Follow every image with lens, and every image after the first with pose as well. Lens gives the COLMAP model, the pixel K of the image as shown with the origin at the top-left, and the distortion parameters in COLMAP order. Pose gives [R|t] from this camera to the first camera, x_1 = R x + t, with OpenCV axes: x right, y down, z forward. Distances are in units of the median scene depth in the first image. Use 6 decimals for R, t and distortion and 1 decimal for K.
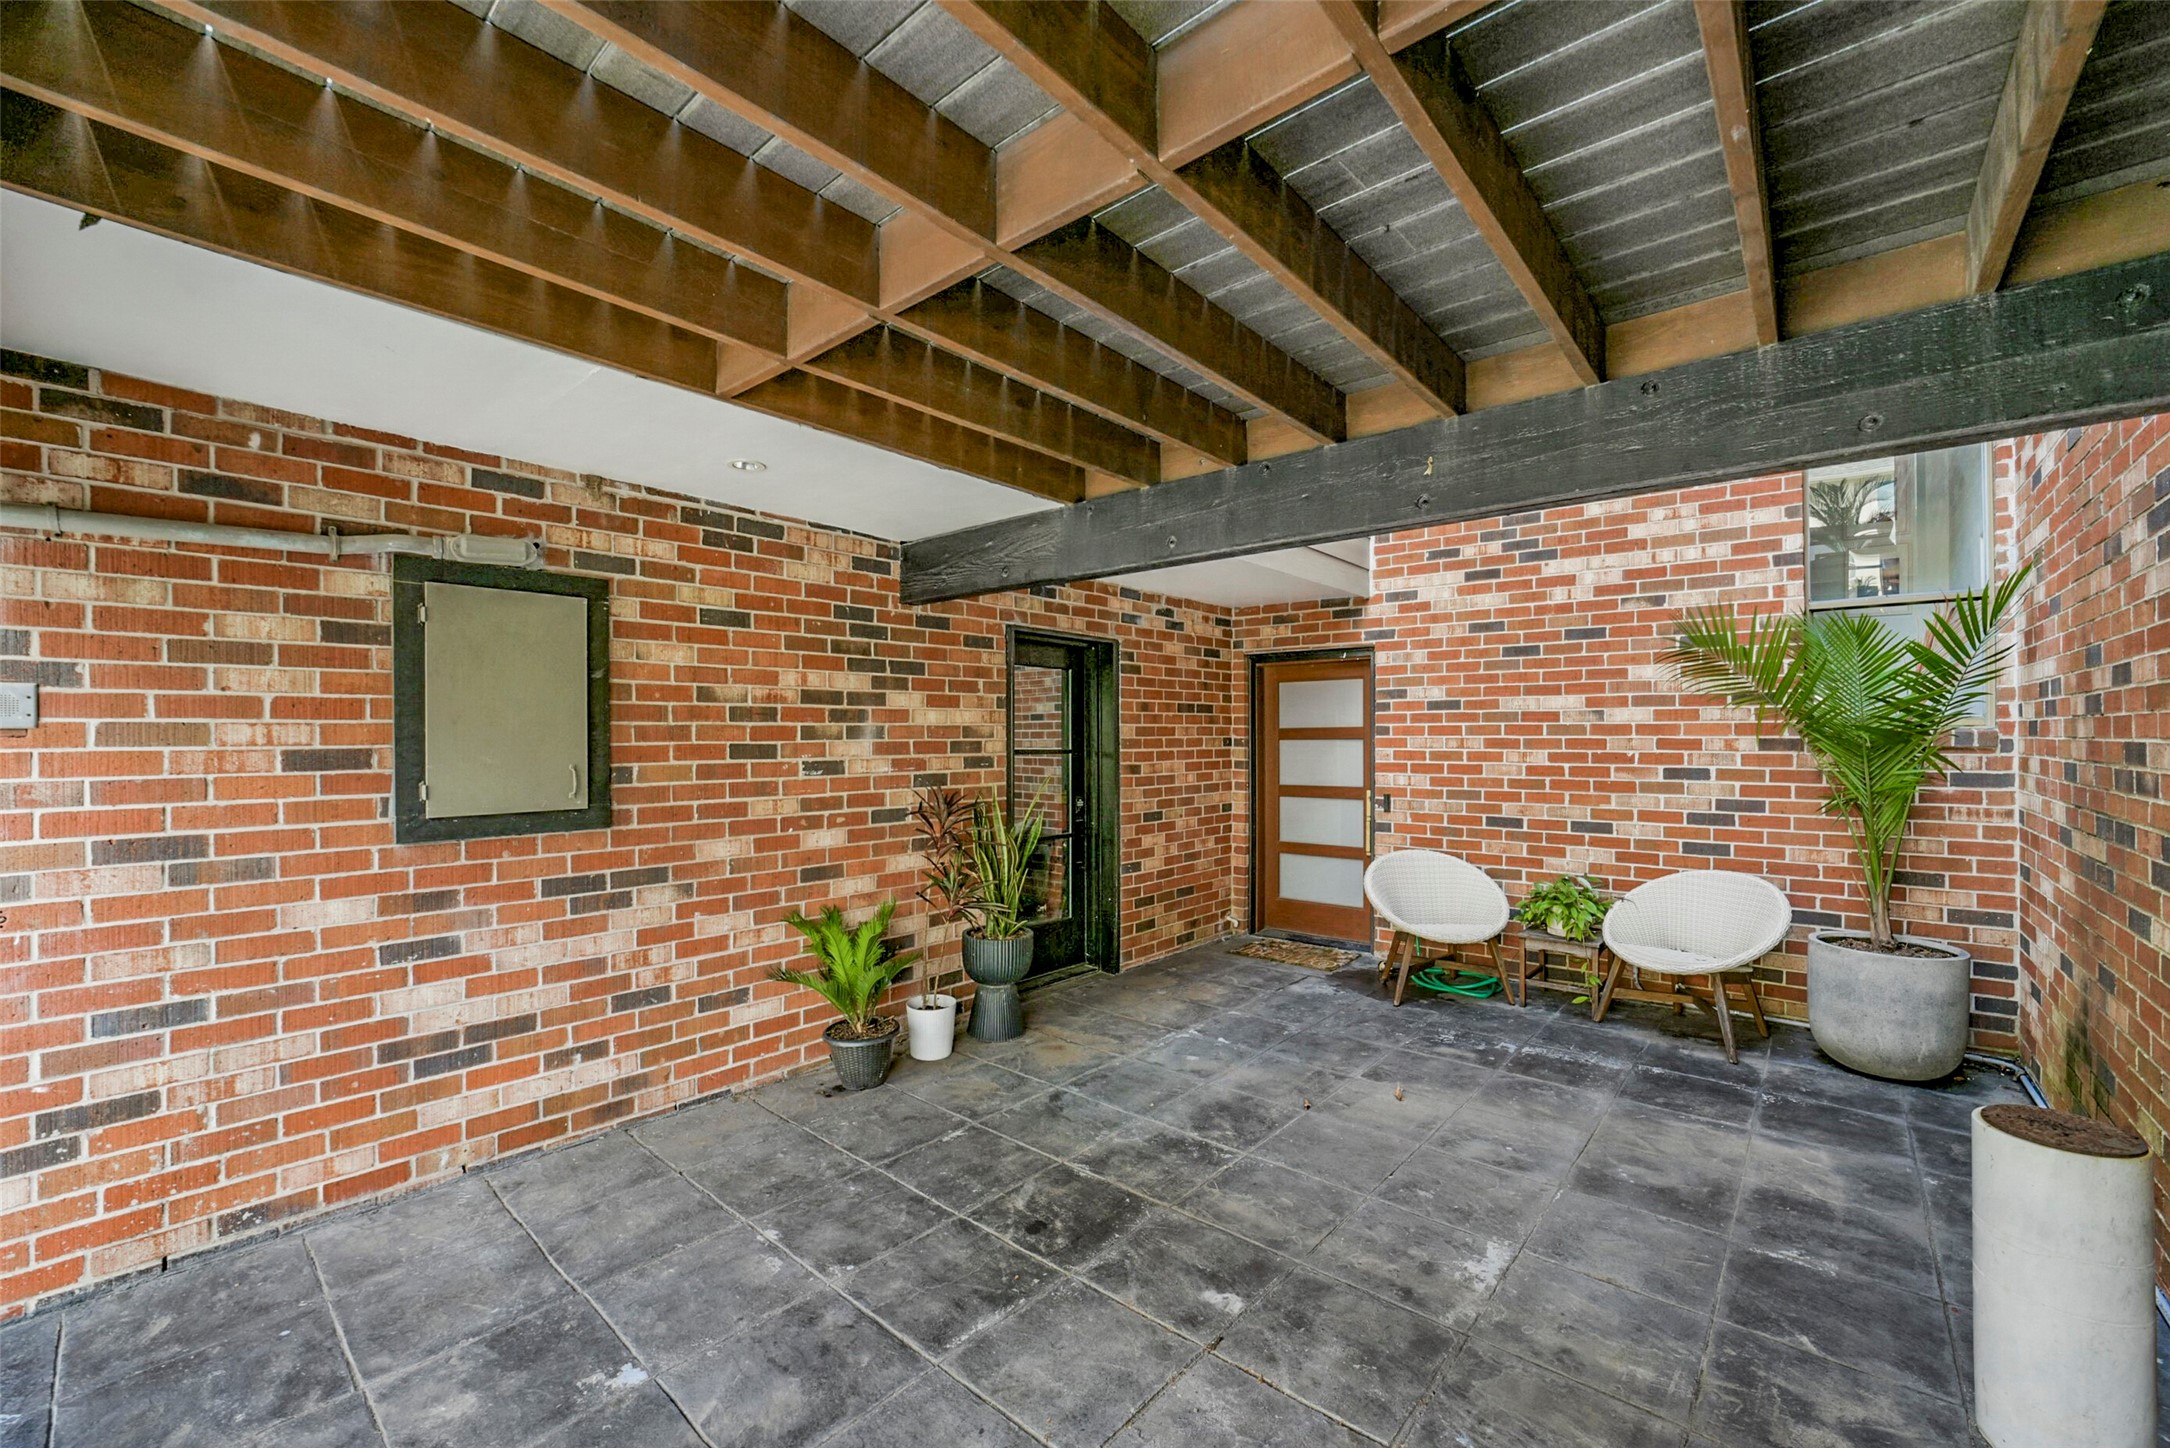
lens RADIAL K [[888.0, 0, 1093.7], [0, 888.0, 740.1], [0, 0, 1]] dist [-0.023955, 0.000452]
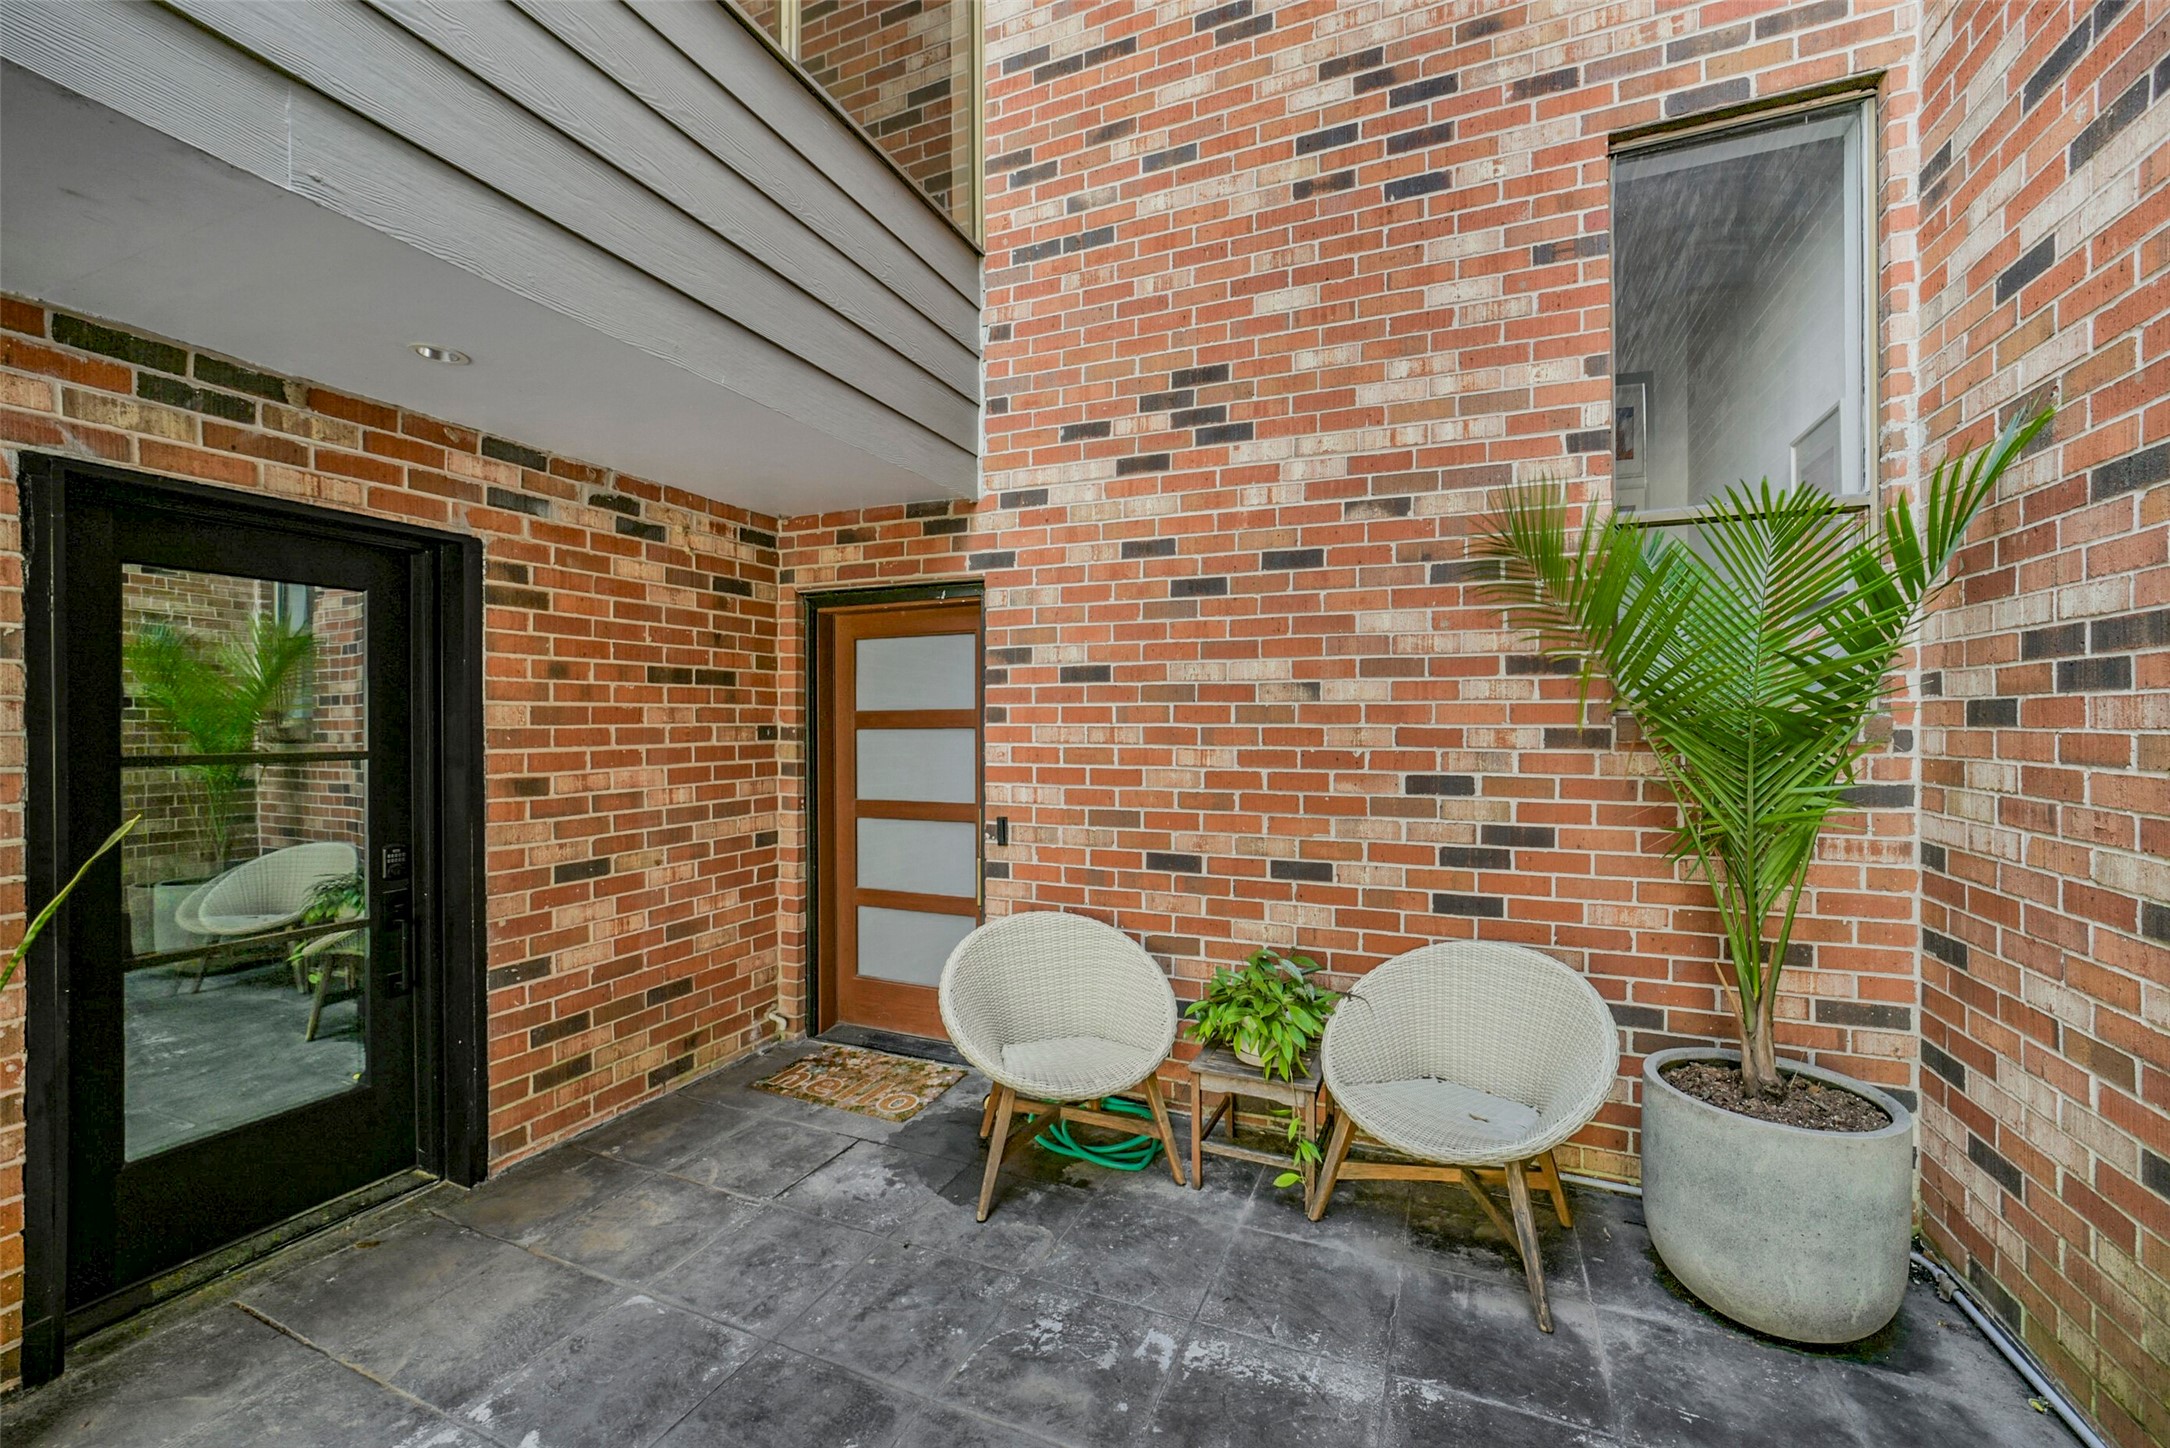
lens RADIAL K [[888.0, 0, 1093.7], [0, 888.0, 740.1], [0, 0, 1]] dist [-0.023955, 0.000452]
pose [[0.953593, -0.006092, 0.301037, 0.220059], [0.000925, 0.999850, 0.017304, -0.004056], [-0.301097, -0.016223, 0.953456, 0.415620]]
